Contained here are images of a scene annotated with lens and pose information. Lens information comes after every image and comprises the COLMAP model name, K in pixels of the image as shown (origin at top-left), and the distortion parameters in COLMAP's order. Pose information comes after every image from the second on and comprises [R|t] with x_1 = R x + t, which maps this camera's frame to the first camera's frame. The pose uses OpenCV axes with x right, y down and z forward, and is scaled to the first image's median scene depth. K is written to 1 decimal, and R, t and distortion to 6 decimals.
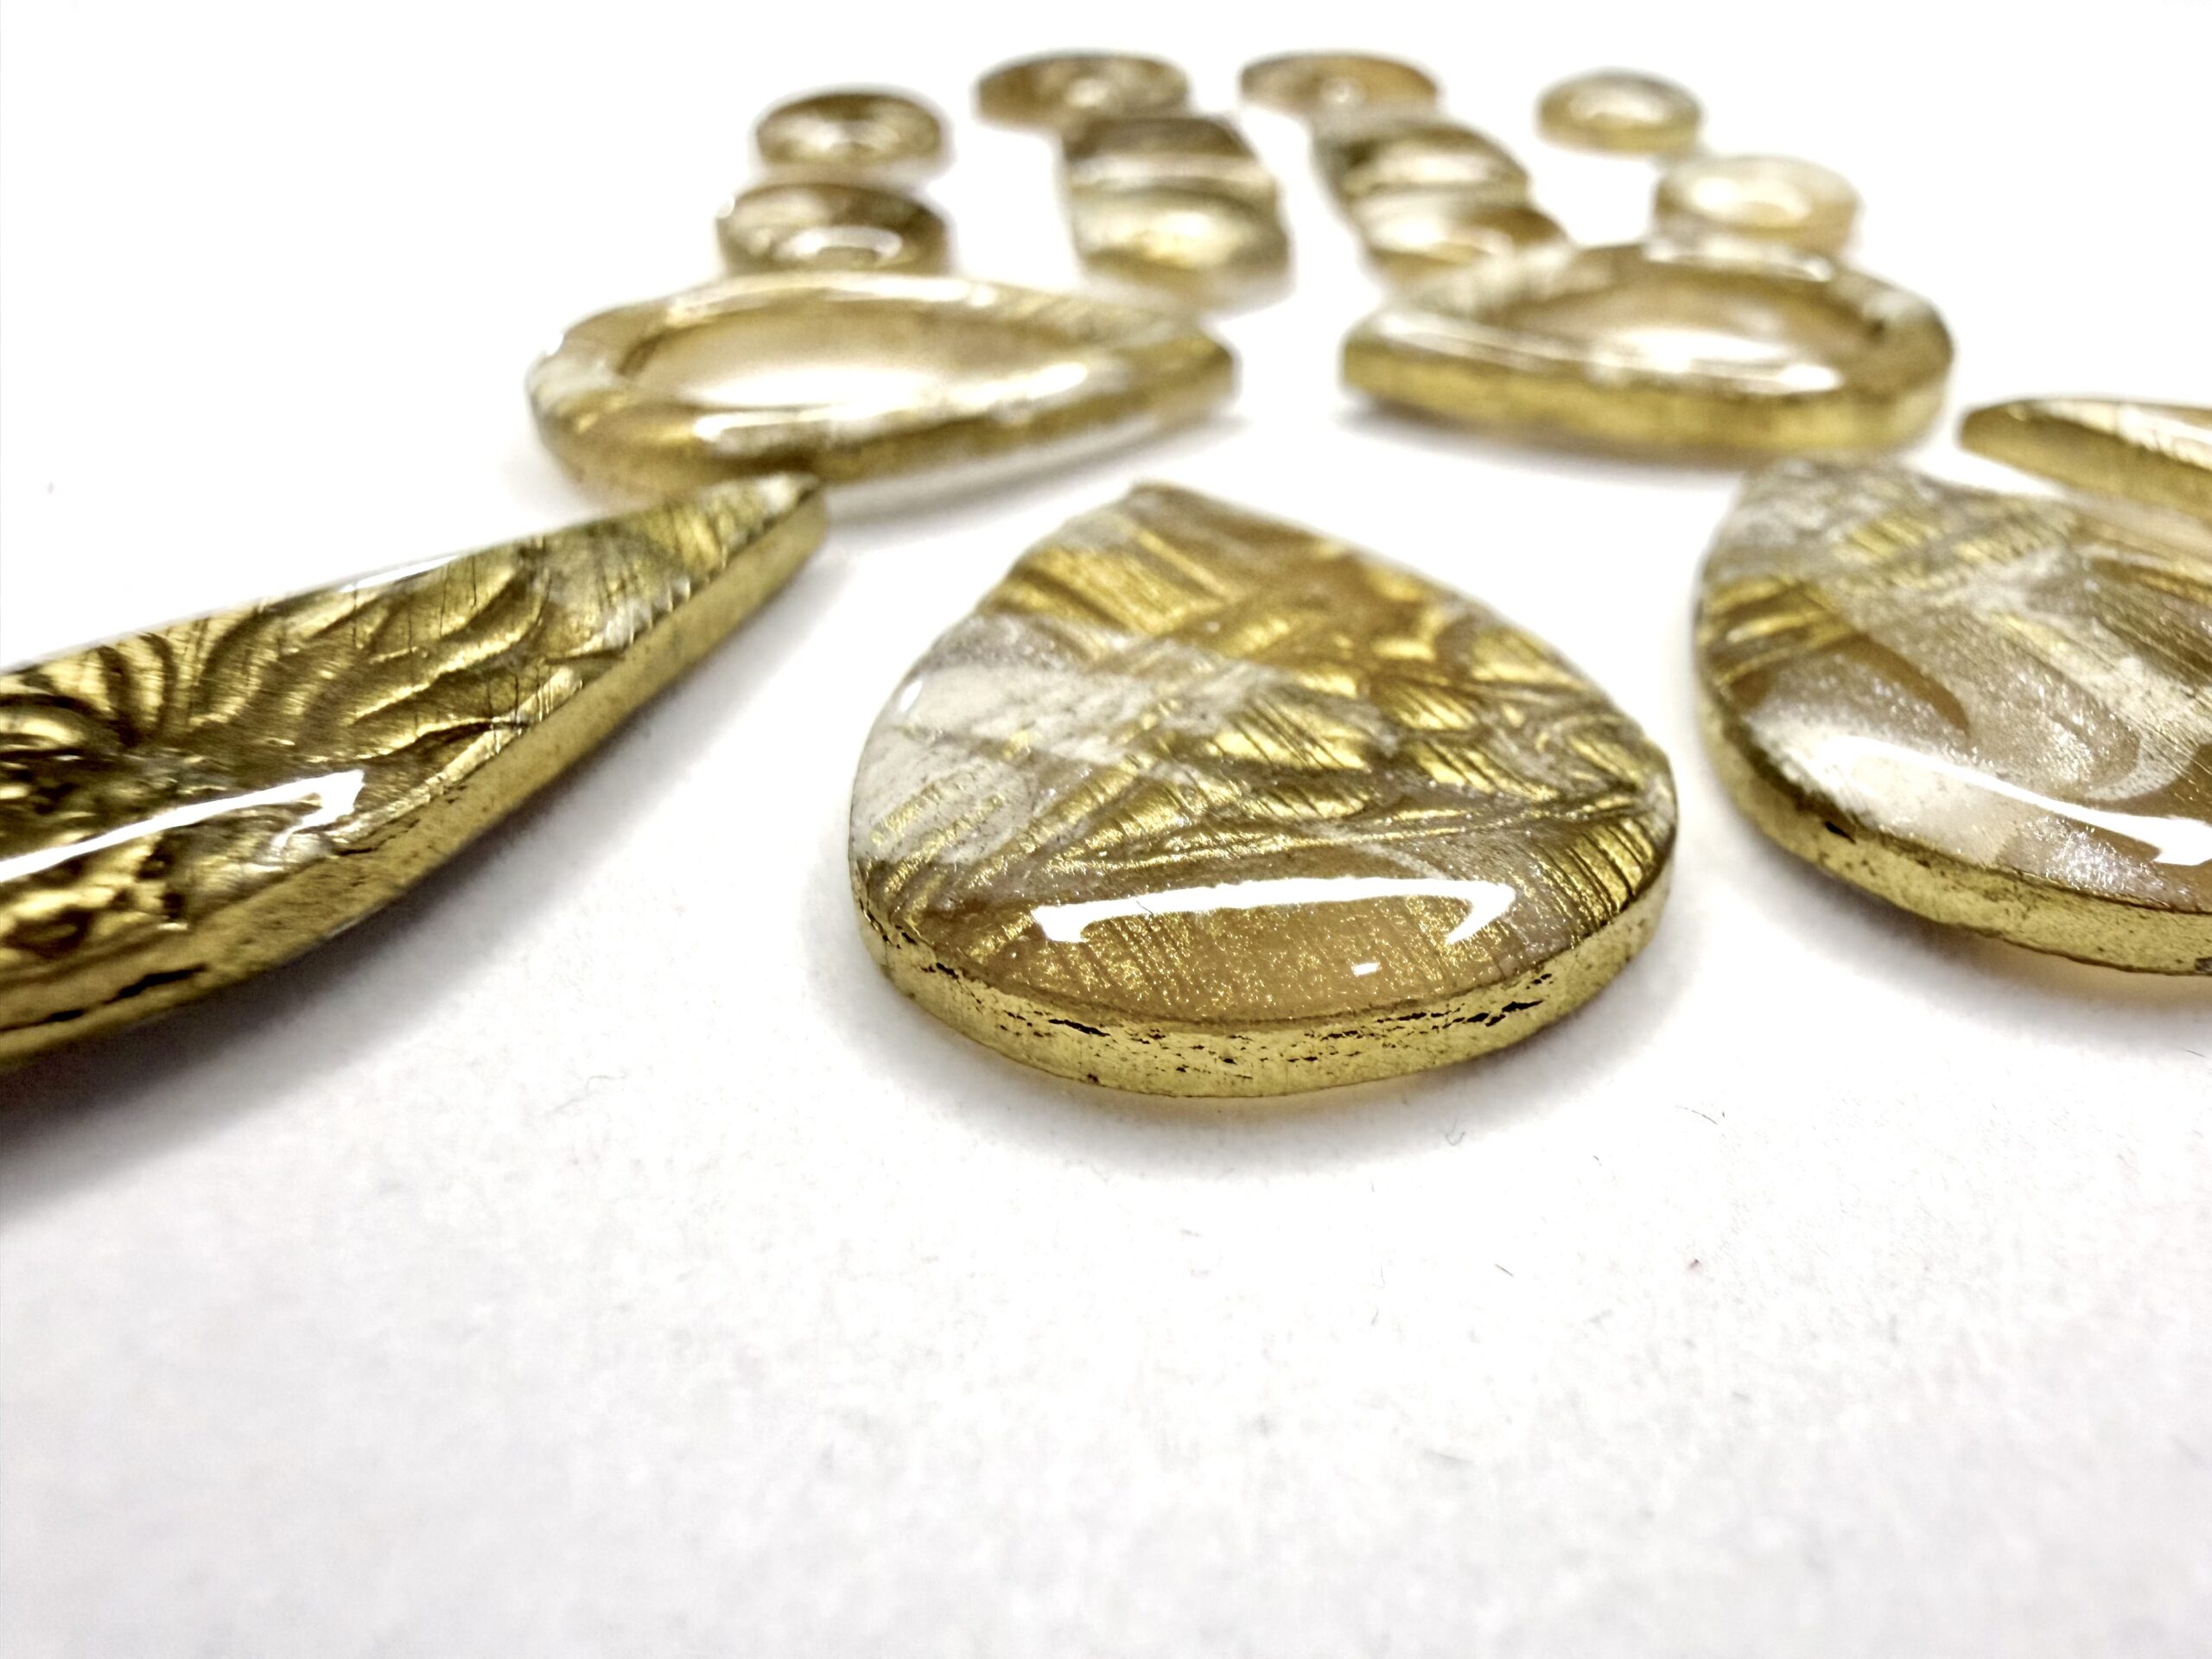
lens RADIAL K [[1548.7, 0, 1107.2], [0, 1548.7, 830.3], [0, 0, 1]] dist [0.024231, -0.028198]
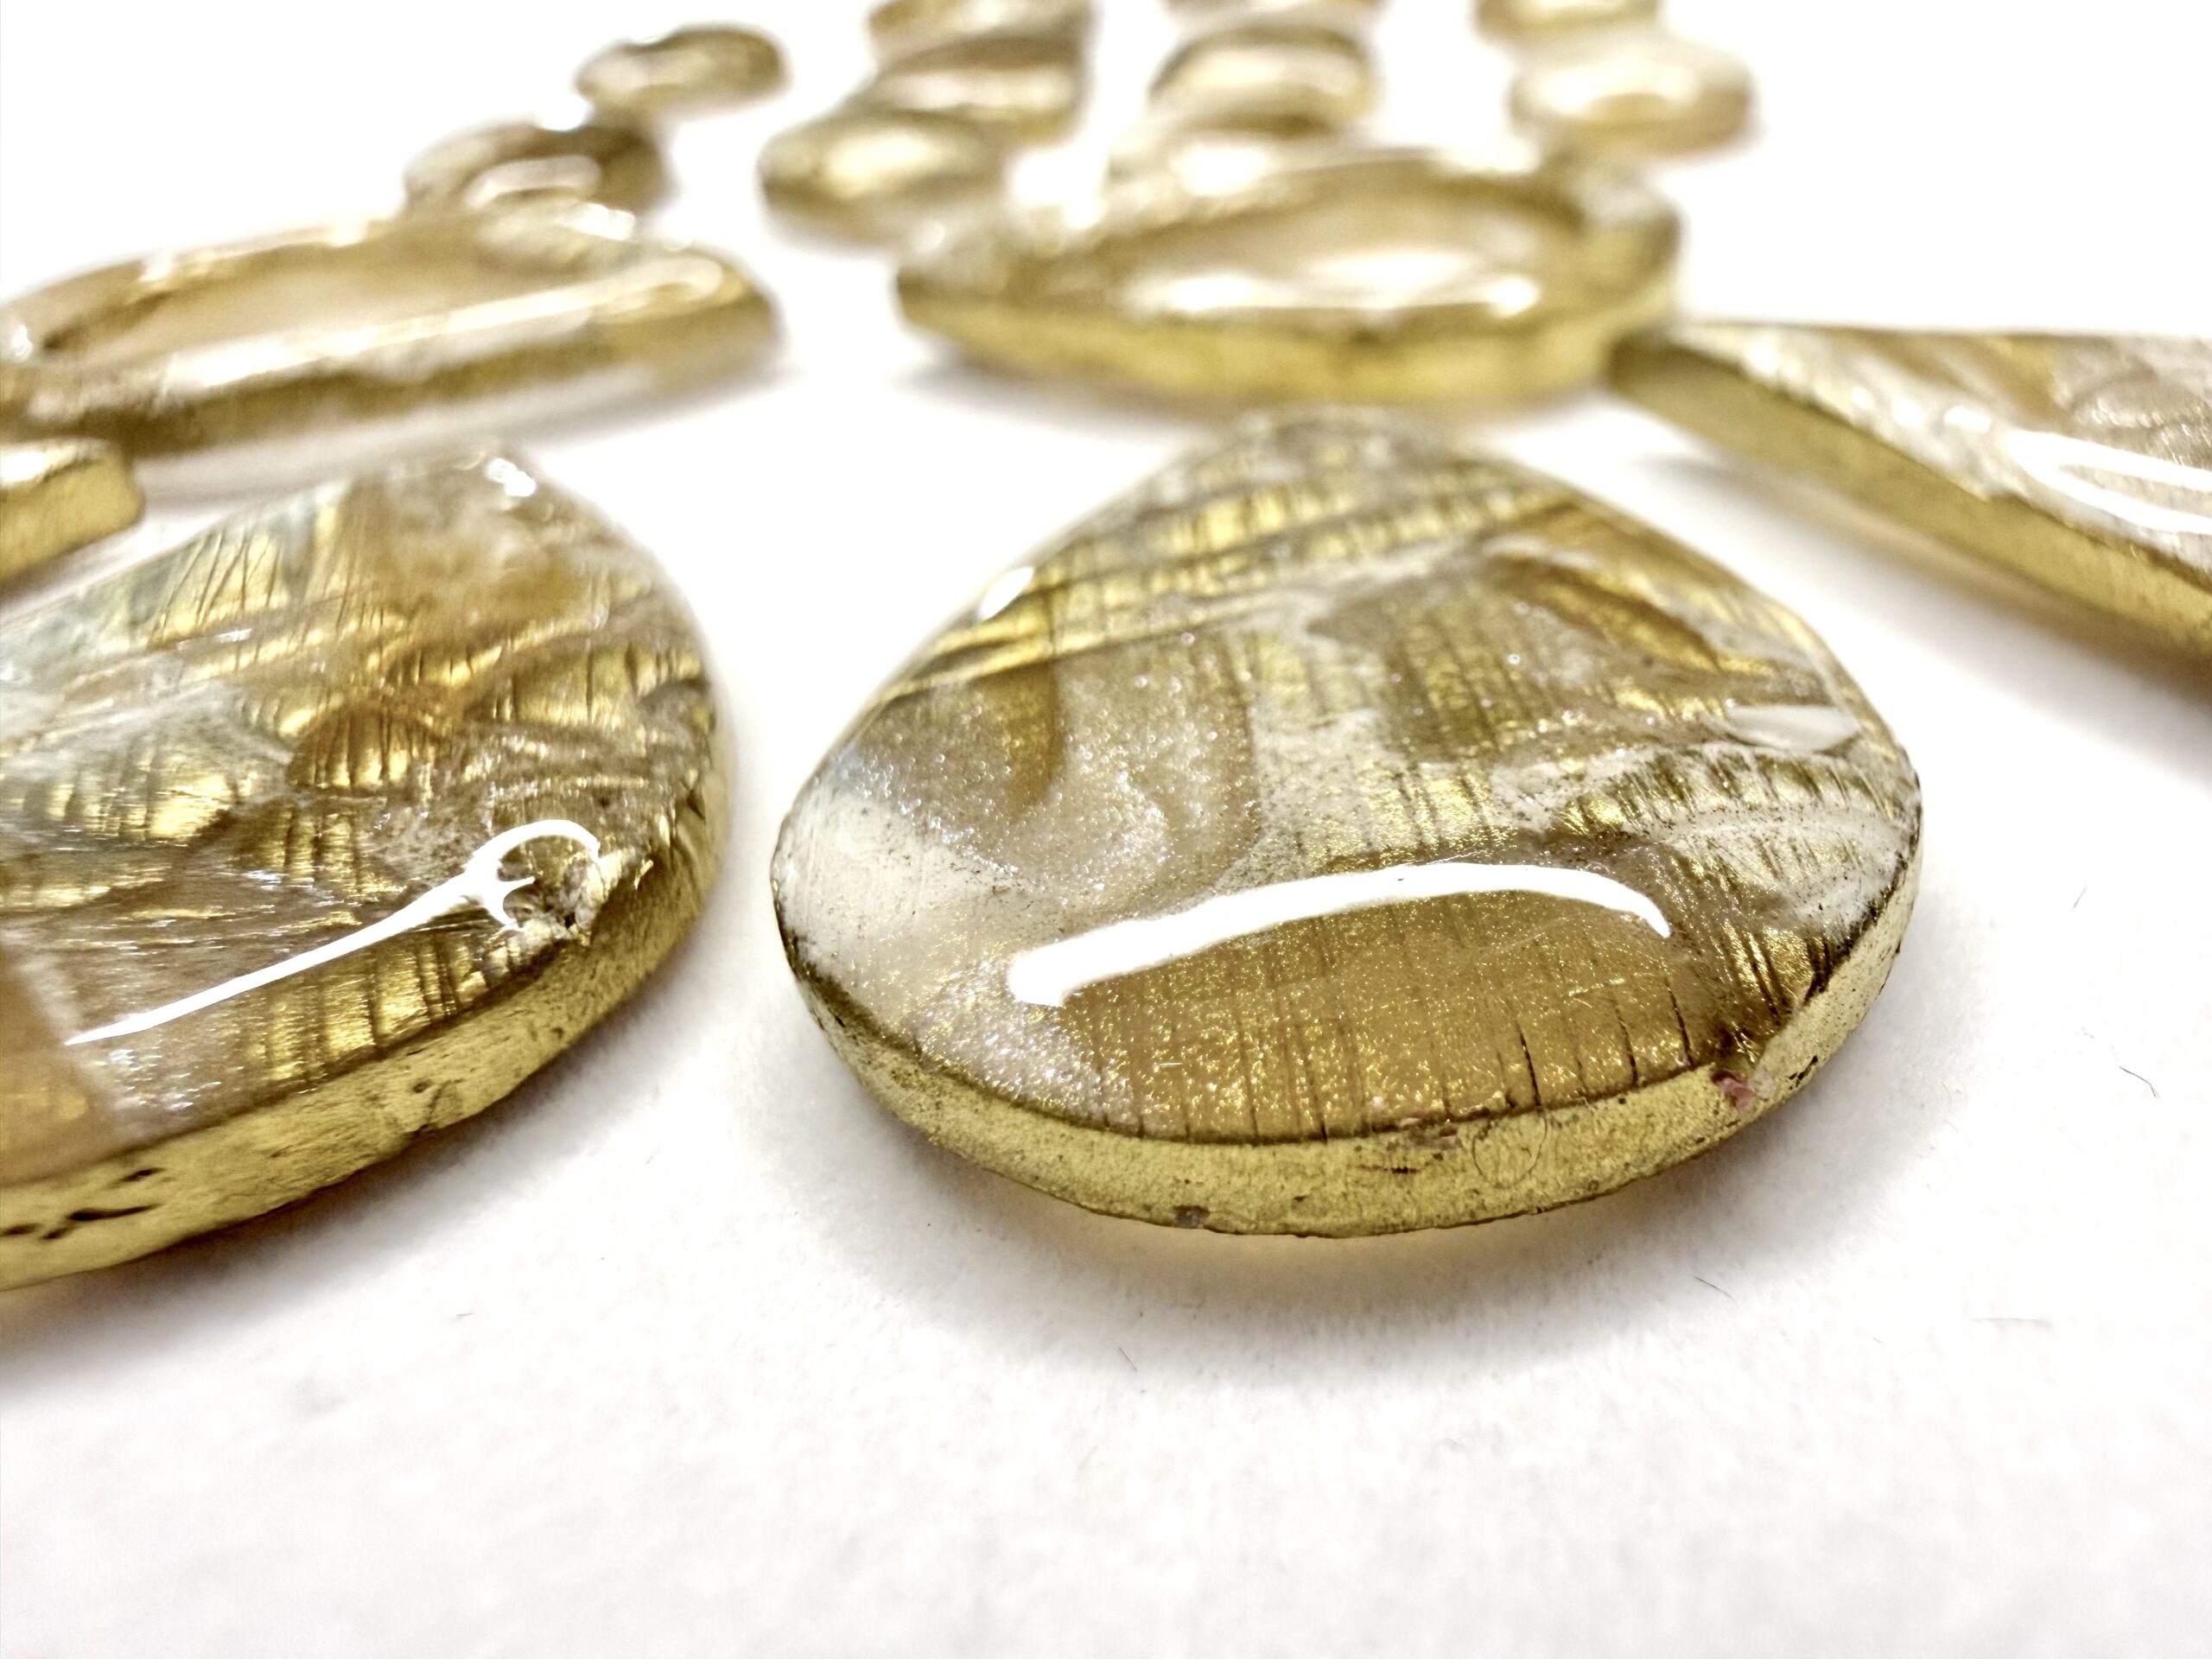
lens RADIAL K [[1548.7, 0, 1105.2], [0, 1548.7, 828.2], [0, 0, 1]] dist [0.024231, -0.028198]
pose [[0.980804, 0.031922, -0.192363, 0.737714], [-0.028857, 0.999408, 0.018716, -0.074686], [0.192847, -0.012806, 0.981145, 0.361769]]
